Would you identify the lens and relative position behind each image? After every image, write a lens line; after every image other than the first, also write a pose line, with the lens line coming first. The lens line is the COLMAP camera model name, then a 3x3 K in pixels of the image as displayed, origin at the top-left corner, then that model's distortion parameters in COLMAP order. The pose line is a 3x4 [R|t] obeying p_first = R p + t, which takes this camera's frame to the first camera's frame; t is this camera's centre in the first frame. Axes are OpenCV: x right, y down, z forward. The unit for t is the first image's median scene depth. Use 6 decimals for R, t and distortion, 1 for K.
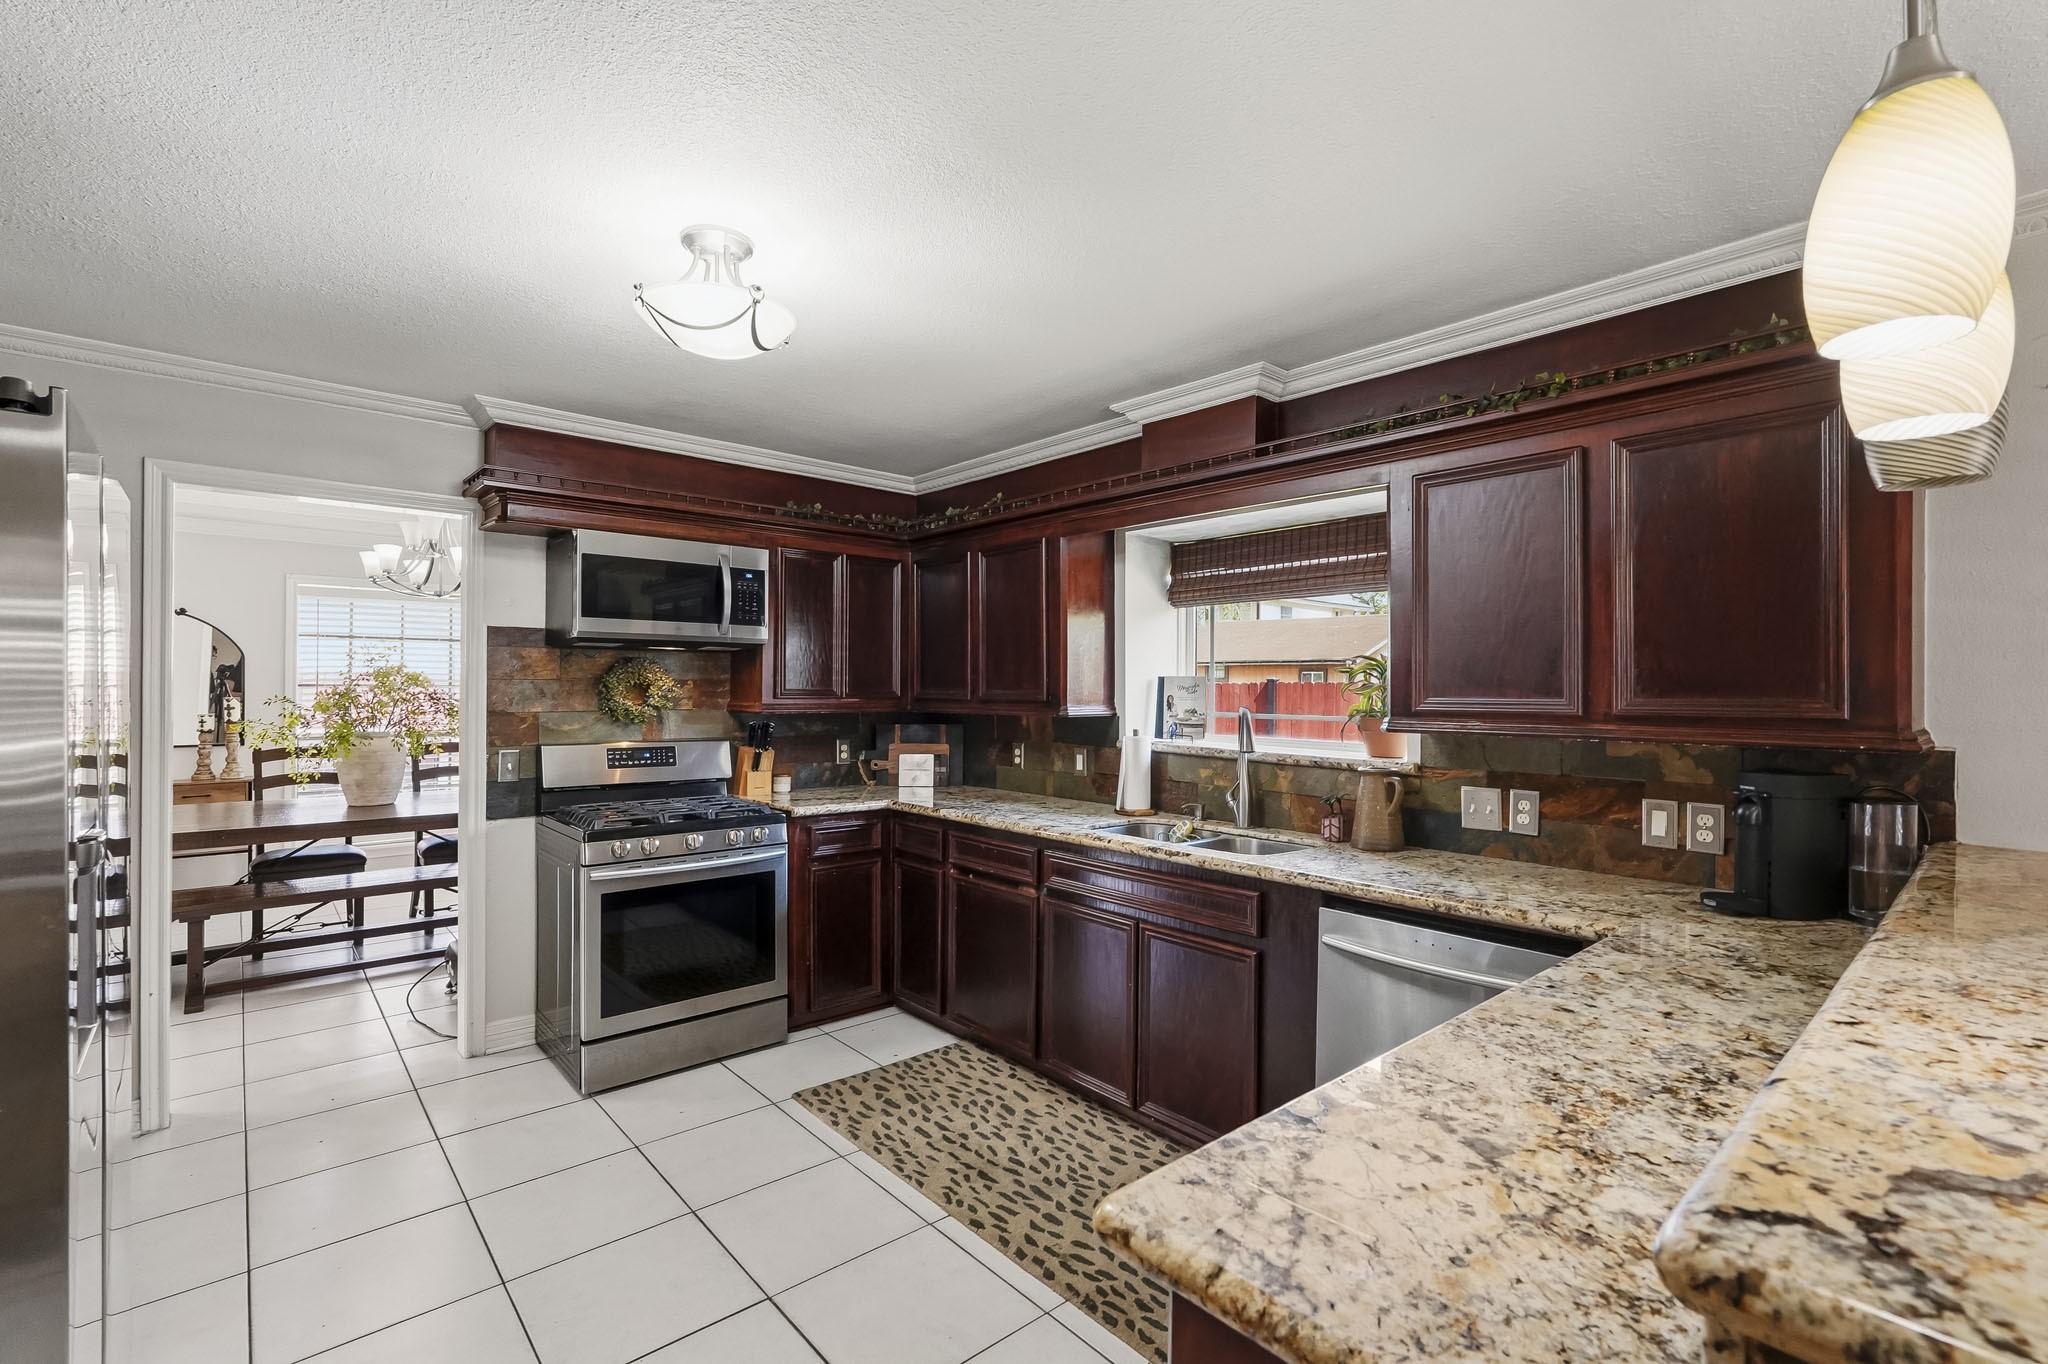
lens RADIAL K [[909.3, 0, 1022.2], [0, 909.3, 689.9], [0, 0, 1]] dist [-0.023909, 0.009691]
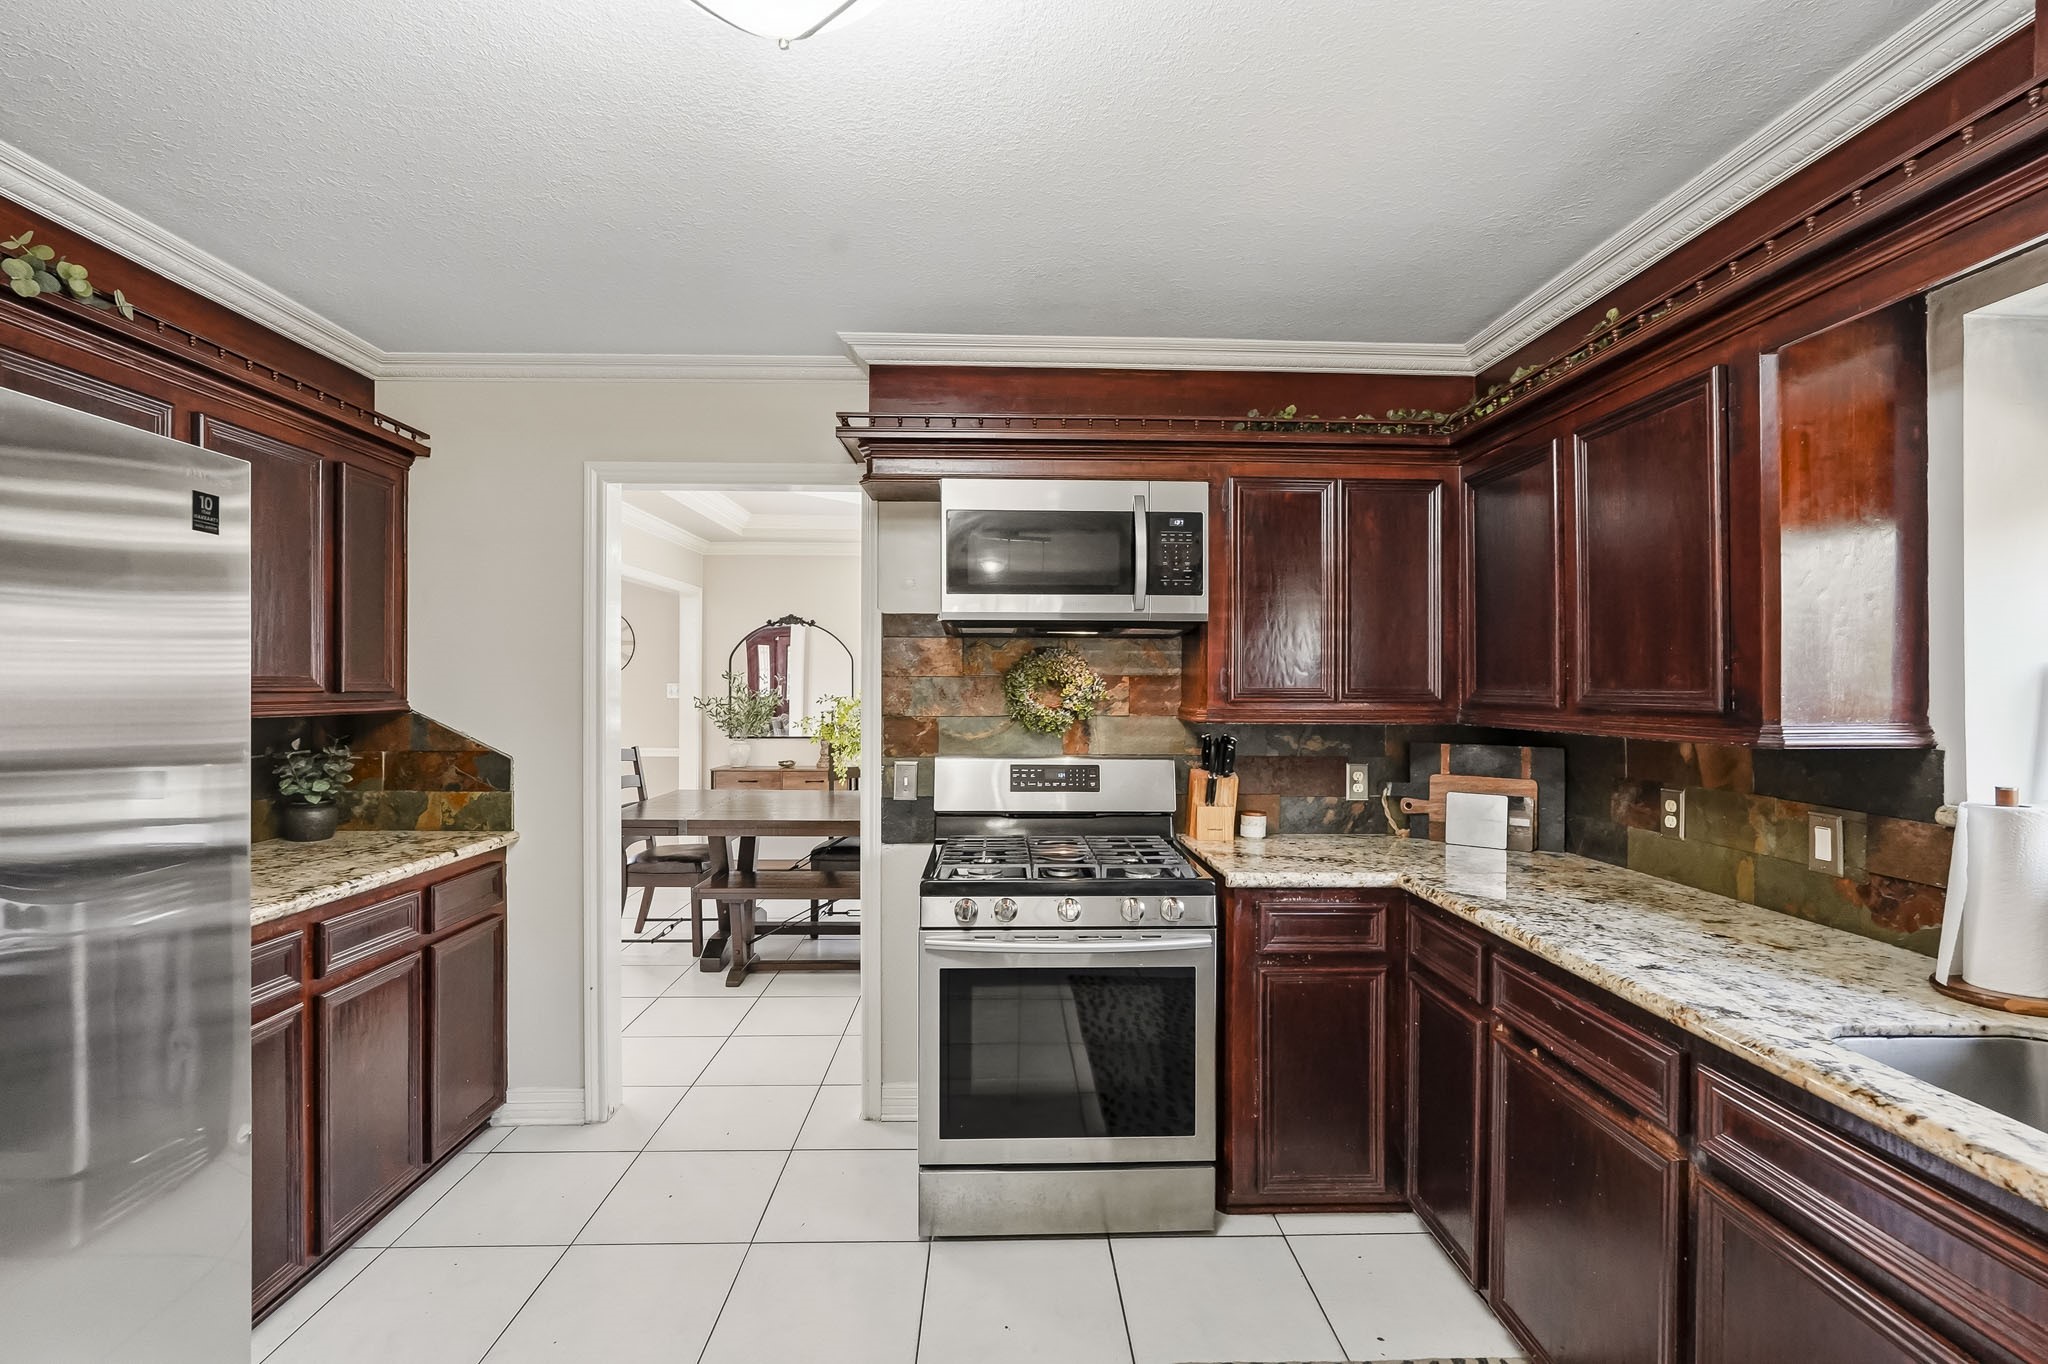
lens RADIAL K [[901.1, 0, 1022.5], [0, 901.1, 684.7], [0, 0, 1]] dist [-0.018553, 0.010482]
pose [[0.771303, -0.003397, -0.636459, 0.038930], [-0.000389, 0.999983, -0.005808, 0.000628], [0.636468, 0.004727, 0.771289, 0.388527]]
